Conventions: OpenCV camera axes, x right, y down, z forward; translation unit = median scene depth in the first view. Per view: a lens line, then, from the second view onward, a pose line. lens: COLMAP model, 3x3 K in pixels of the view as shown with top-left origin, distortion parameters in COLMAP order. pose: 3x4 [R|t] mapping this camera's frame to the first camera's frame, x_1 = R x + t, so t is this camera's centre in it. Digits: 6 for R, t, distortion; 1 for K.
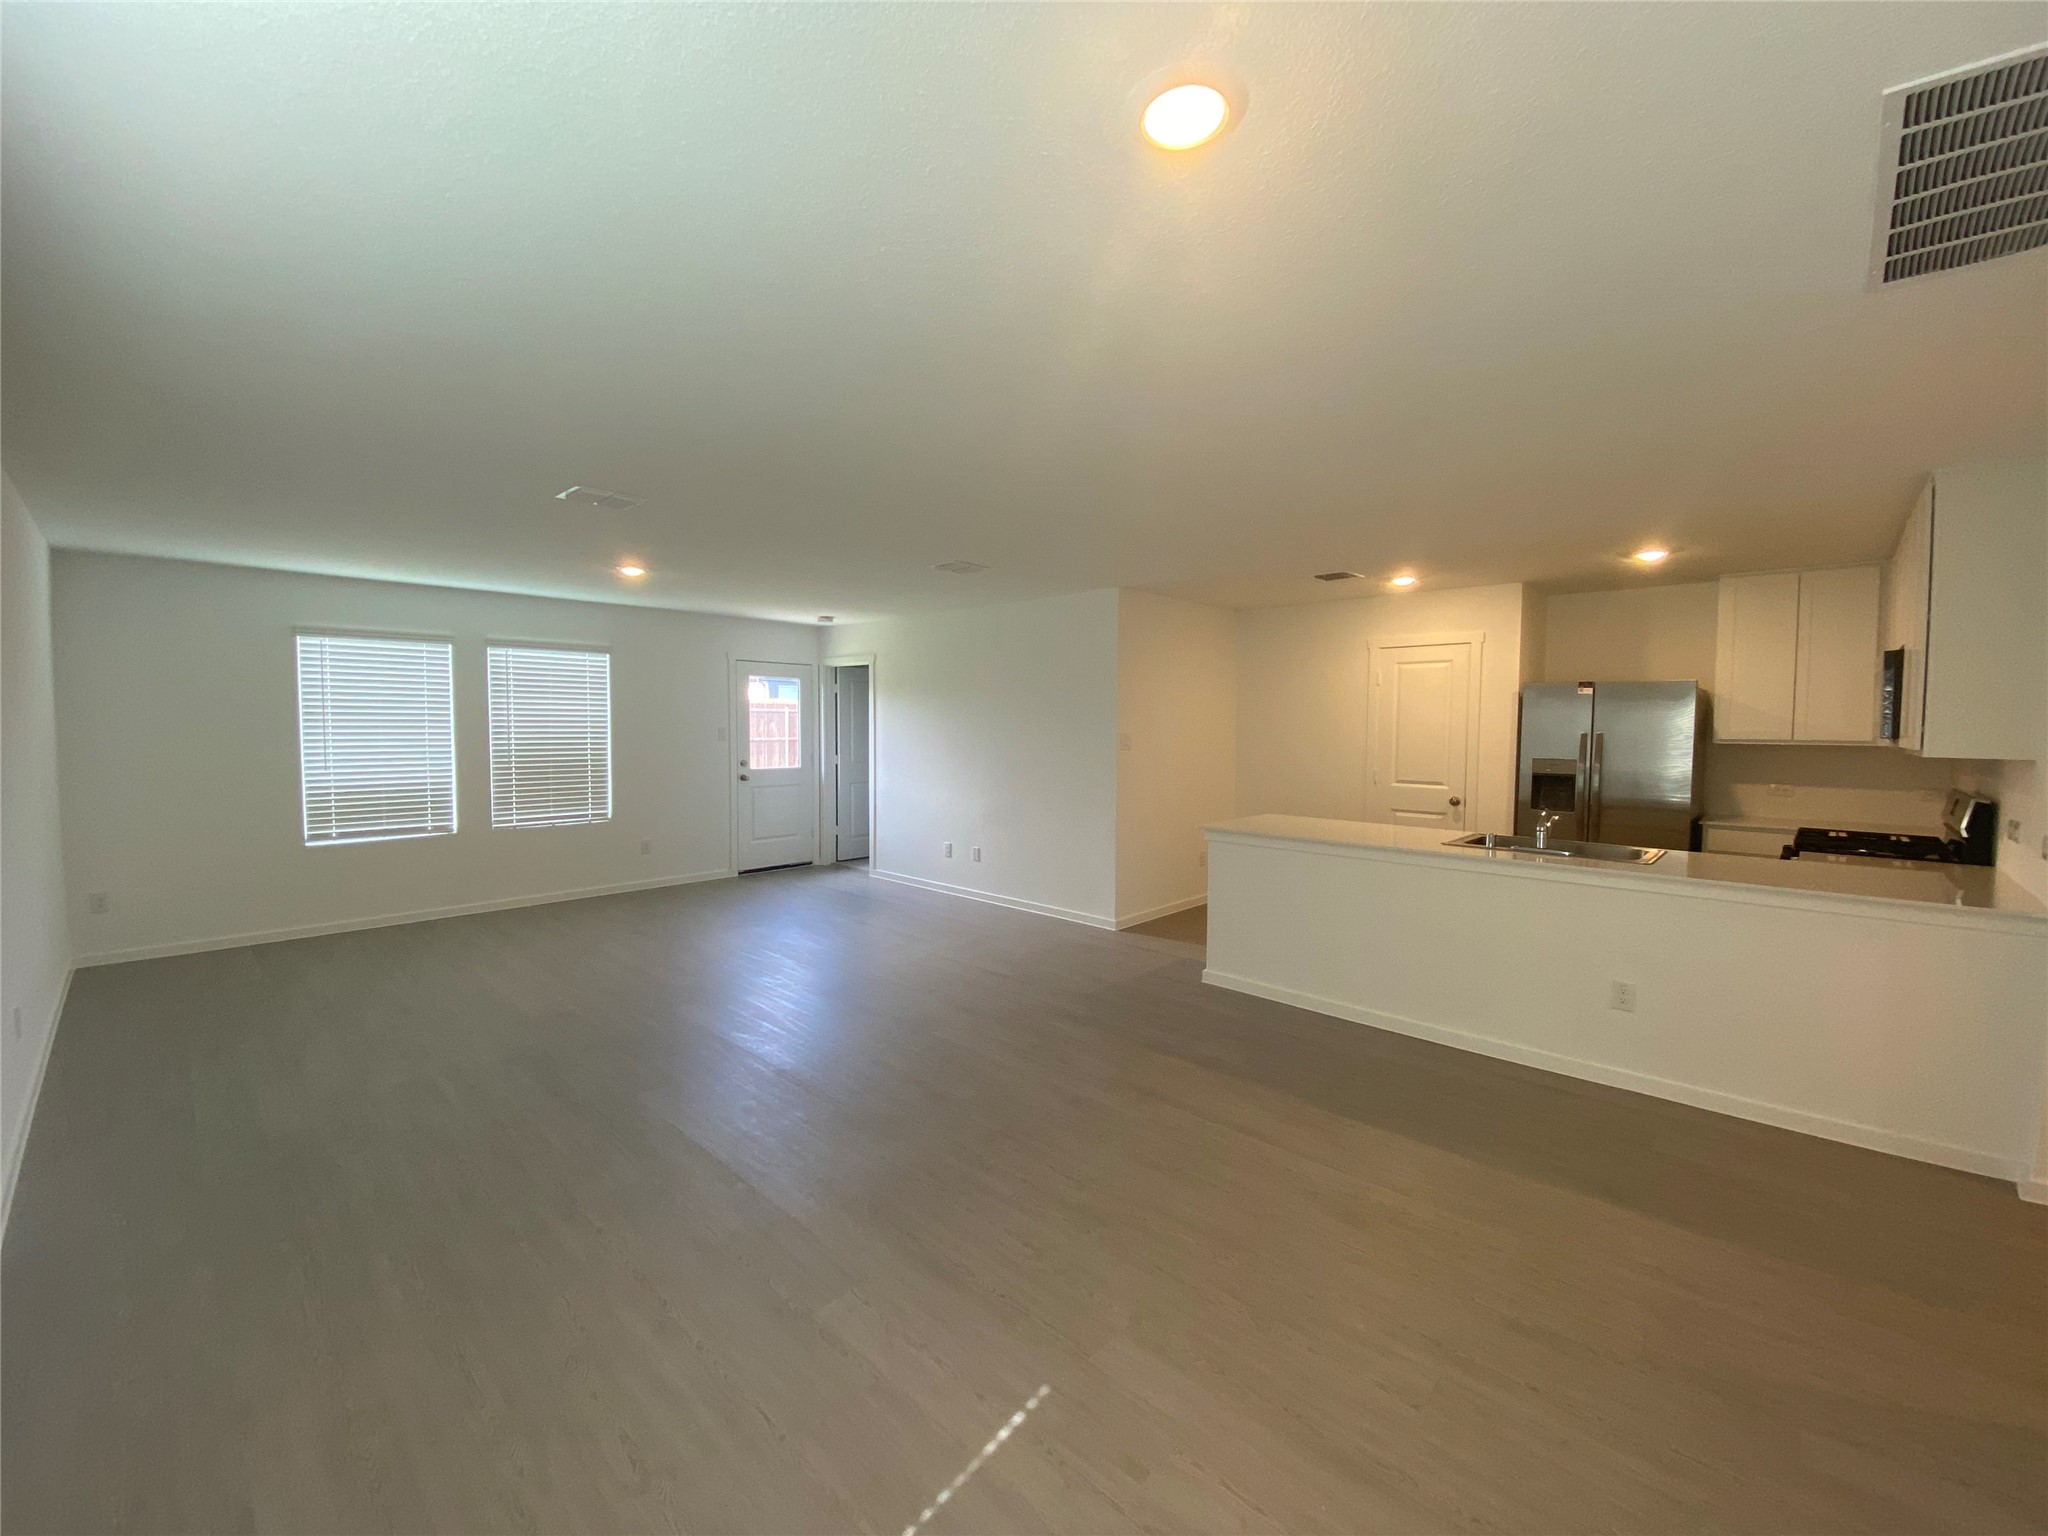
lens RADIAL K [[841.0, 0, 1024.0], [0, 841.0, 768.0], [0, 0, 1]] dist [-0.030789, -0.000006]
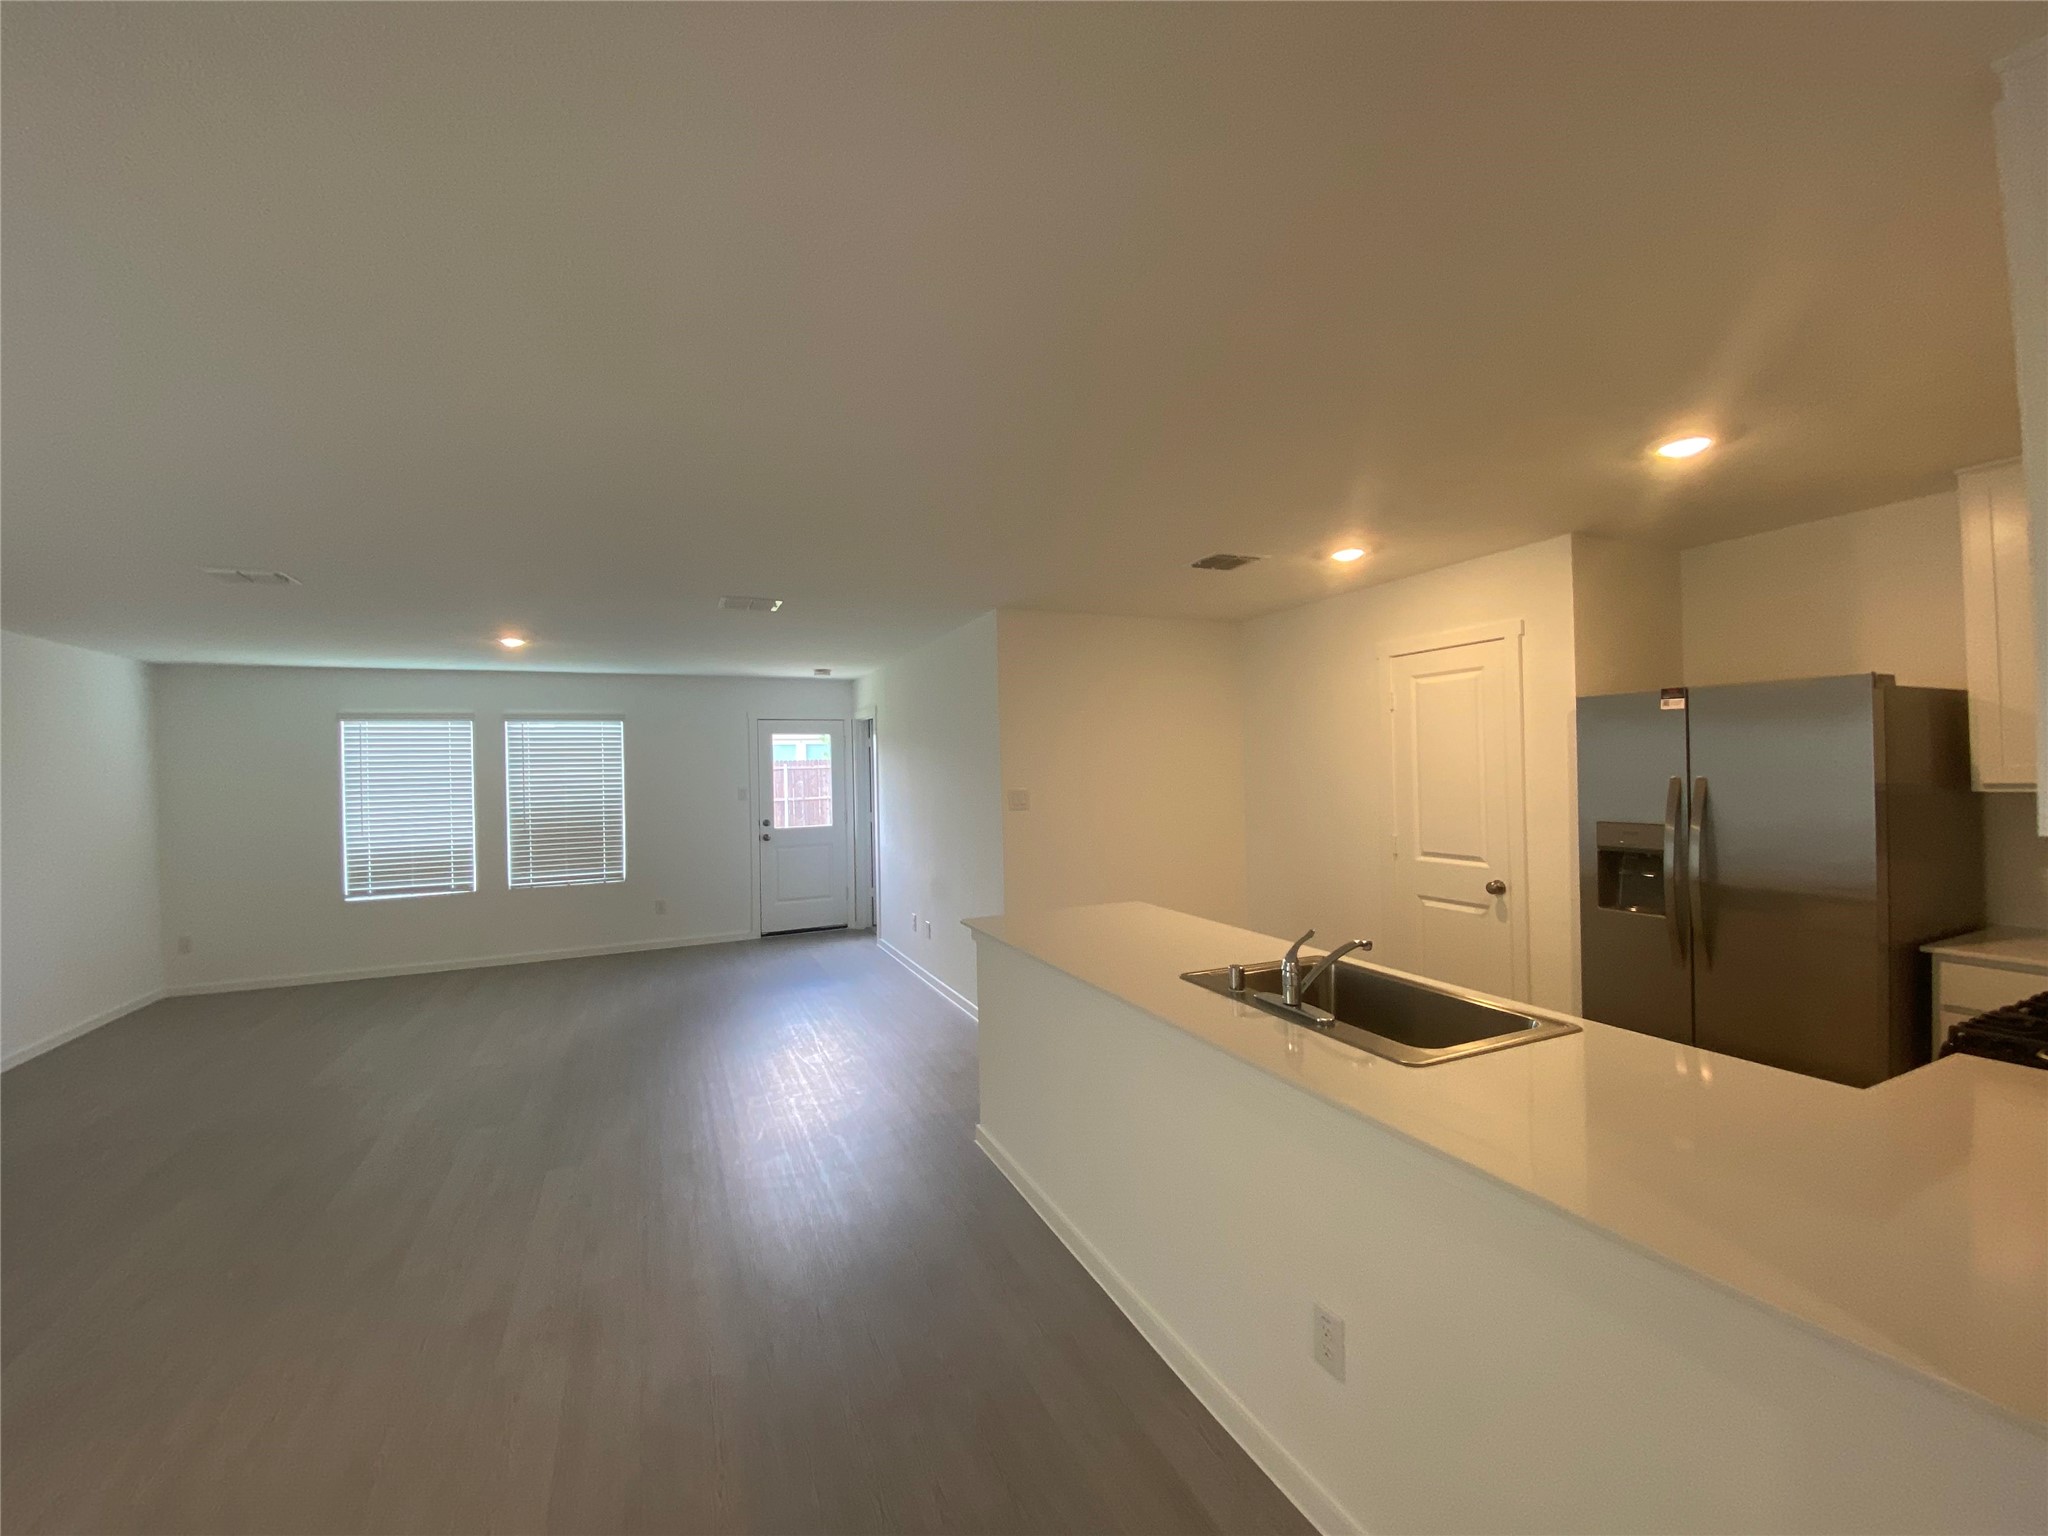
lens RADIAL K [[841.0, 0, 1024.0], [0, 841.0, 768.0], [0, 0, 1]] dist [-0.030789, -0.000006]
pose [[0.920994, -0.029376, -0.388467, 0.424670], [0.009781, 0.998582, -0.052323, -0.020734], [0.389454, 0.044390, 0.919976, 0.268463]]
